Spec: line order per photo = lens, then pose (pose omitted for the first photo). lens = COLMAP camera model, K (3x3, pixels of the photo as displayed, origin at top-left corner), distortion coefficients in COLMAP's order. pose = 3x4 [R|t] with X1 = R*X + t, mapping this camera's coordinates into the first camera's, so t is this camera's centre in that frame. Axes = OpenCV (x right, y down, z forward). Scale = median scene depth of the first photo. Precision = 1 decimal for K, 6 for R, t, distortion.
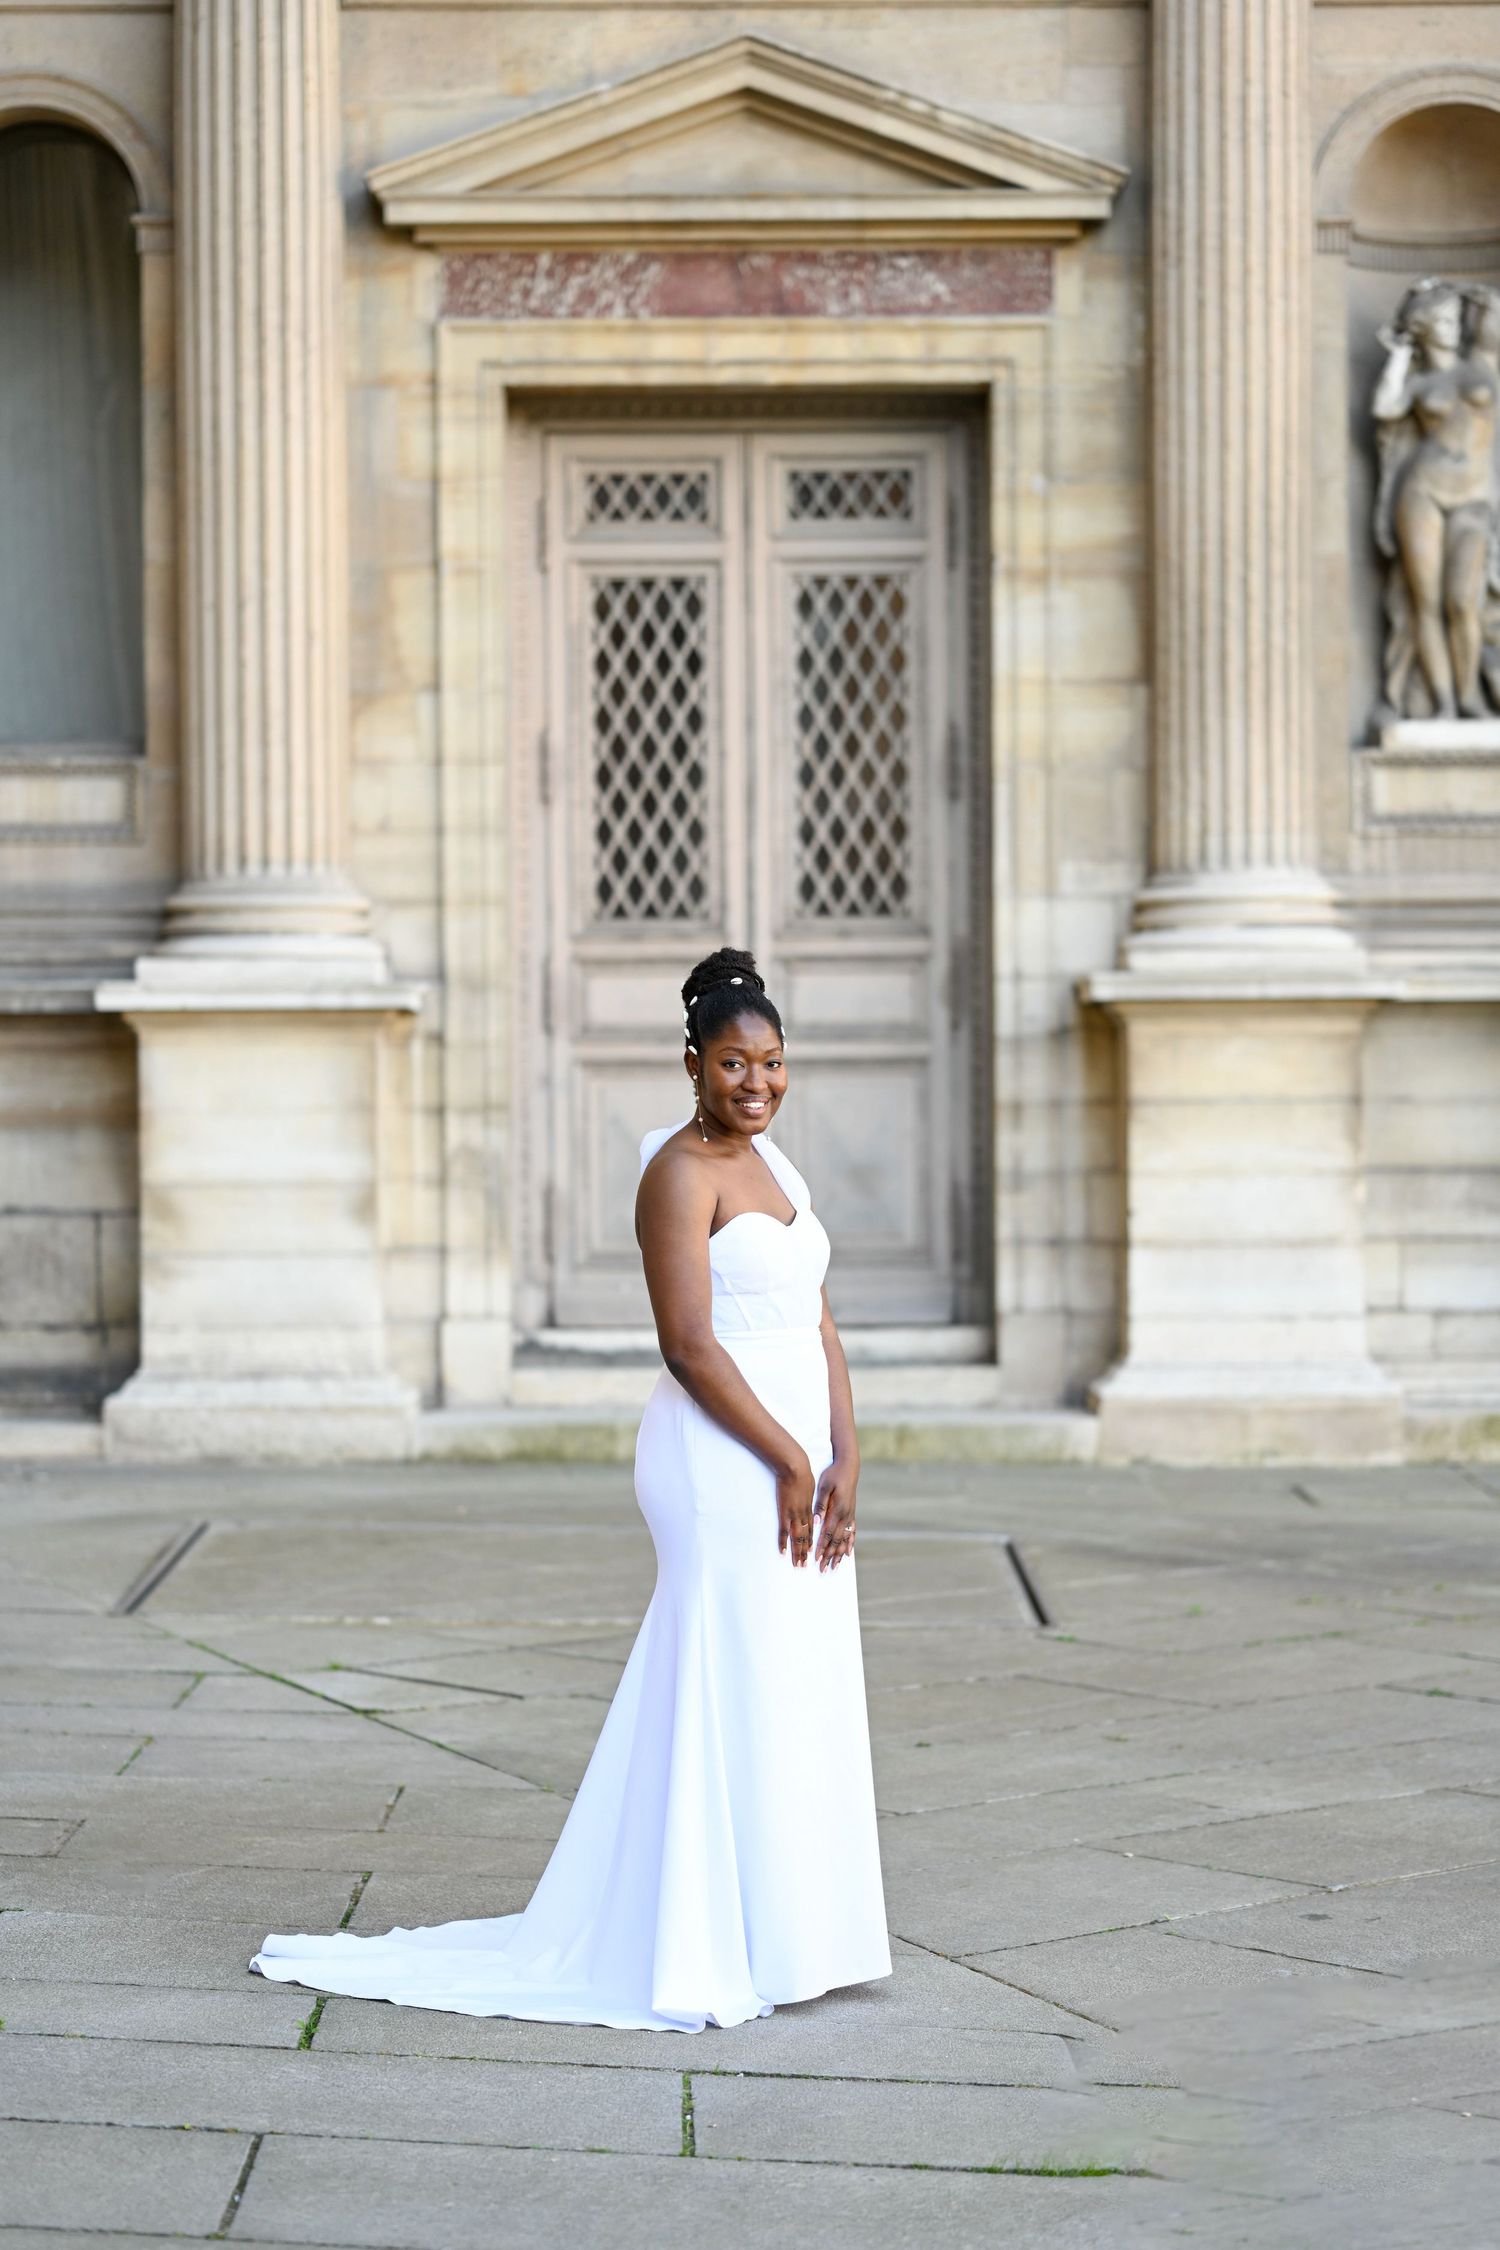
lens RADIAL K [[6553.4, 0, 750.0], [0, 6553.4, 1125.0], [0, 0, 1]] dist [-0.055173, 1.187297]
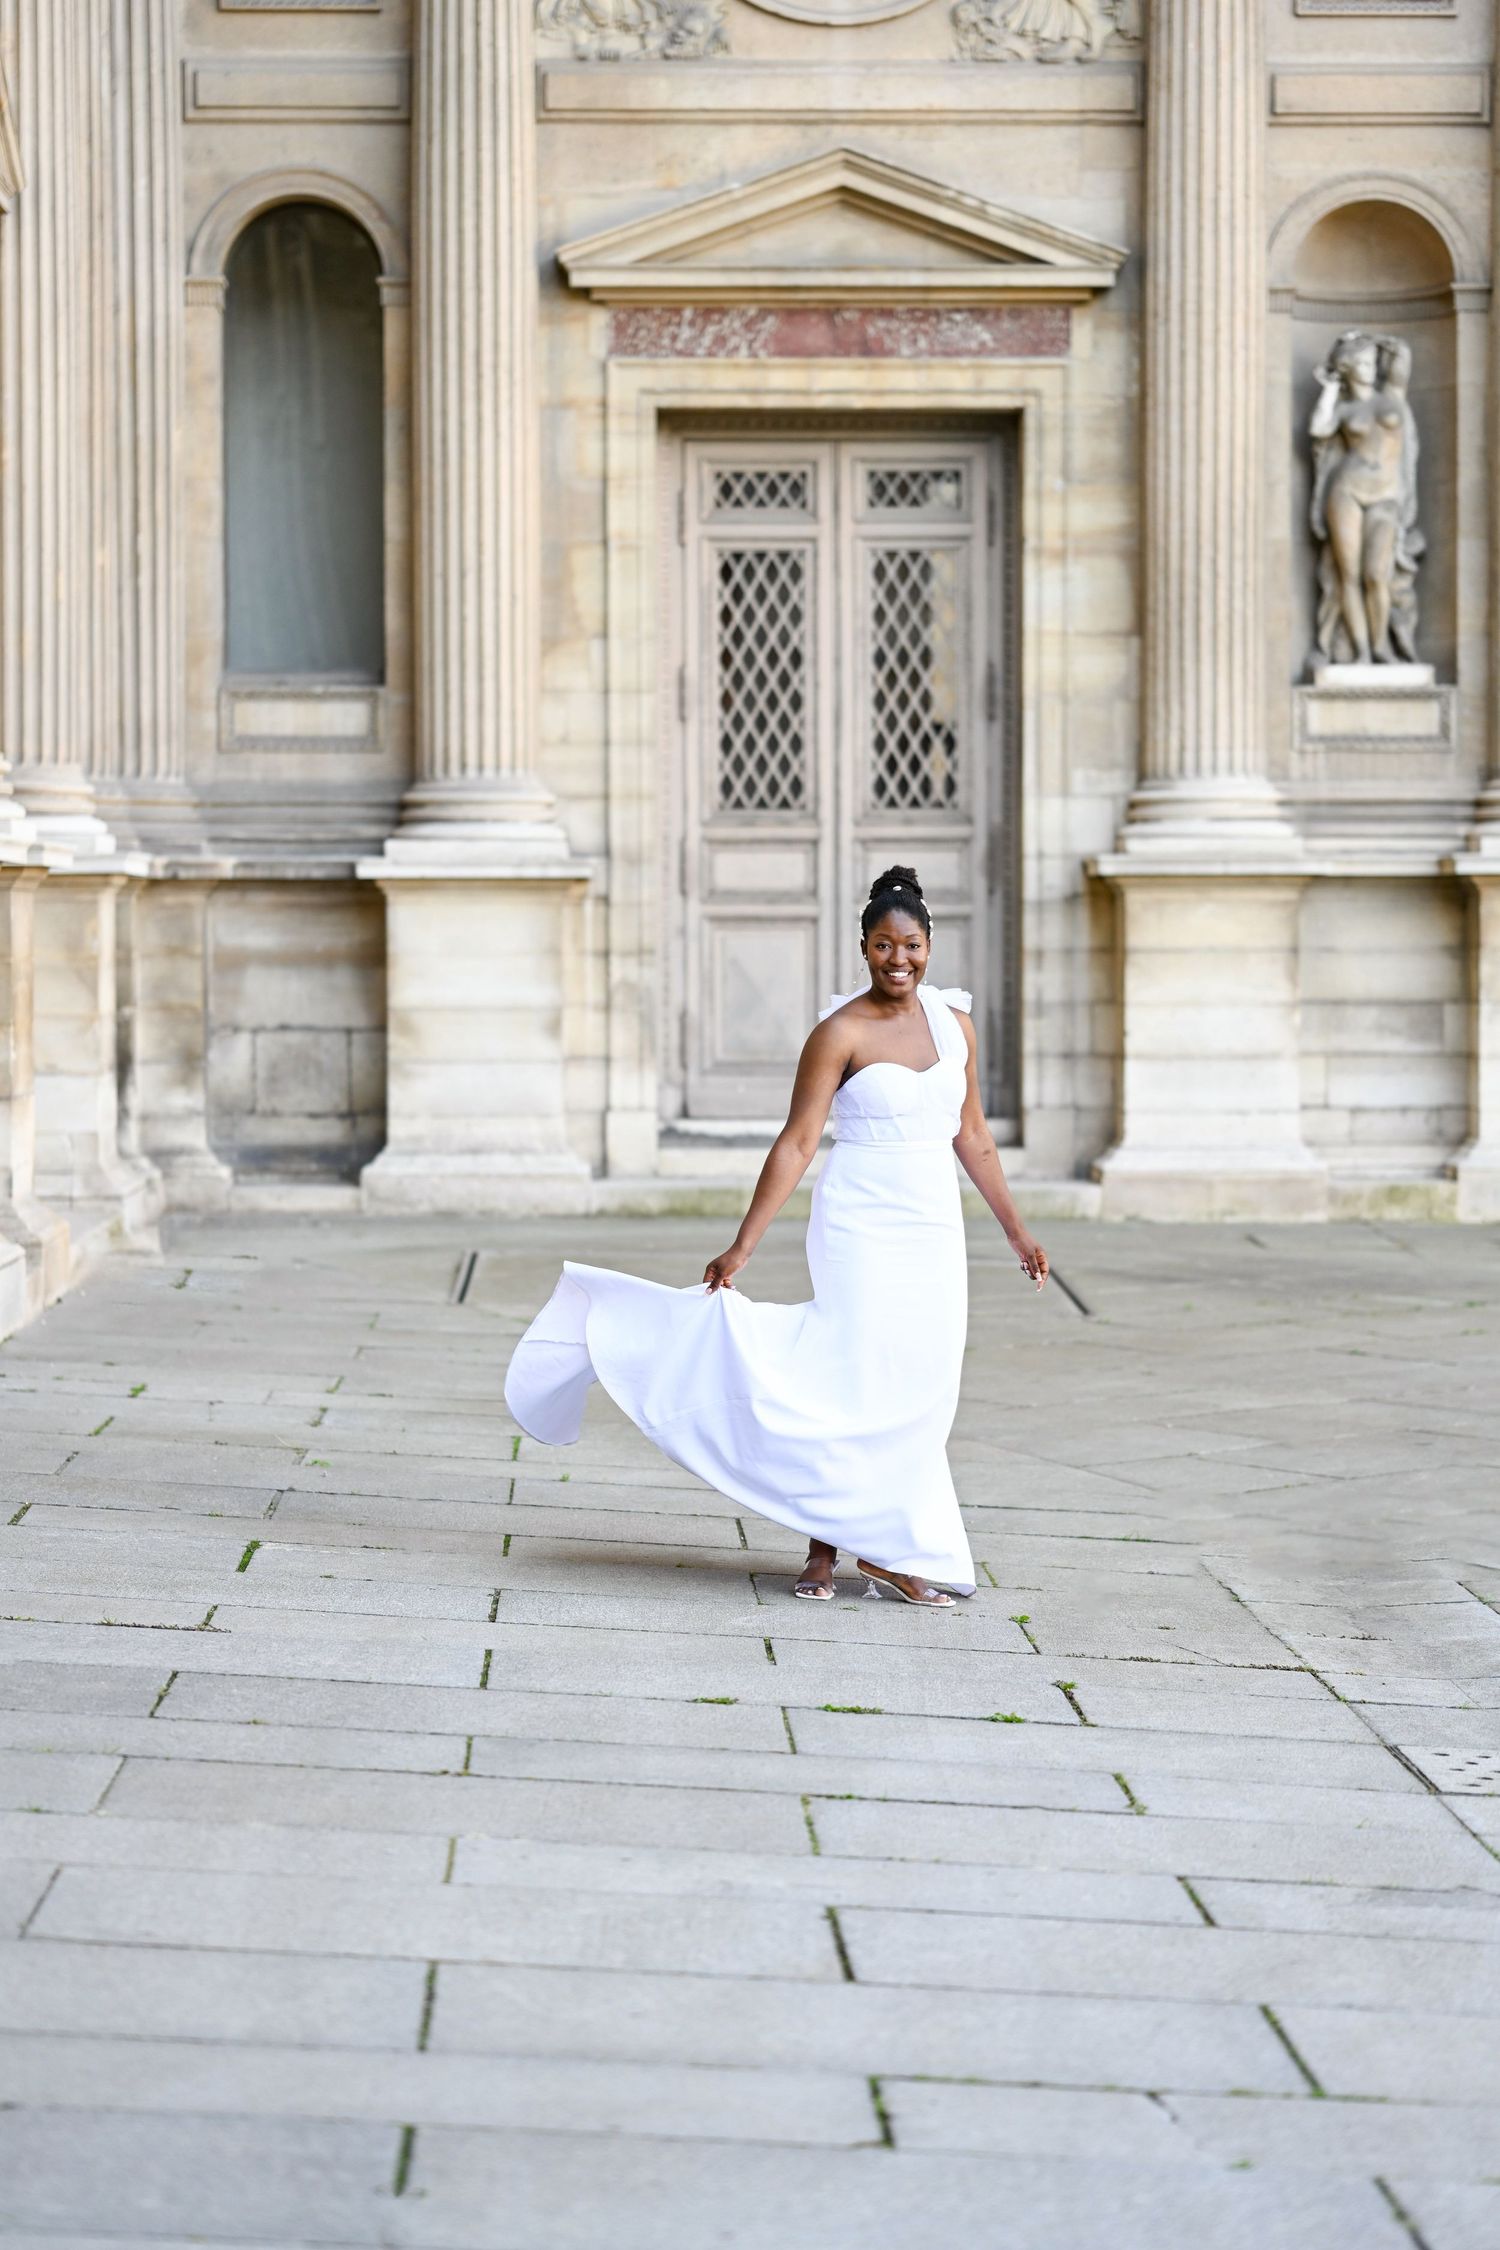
lens RADIAL K [[6553.4, 0, 750.0], [0, 6553.4, 1125.0], [0, 0, 1]] dist [-0.055173, 1.187297]
pose [[0.999882, 0.005000, 0.014504, -0.037249], [-0.005397, 0.999608, 0.027479, -0.004175], [-0.014361, -0.027554, 0.999517, -0.331691]]
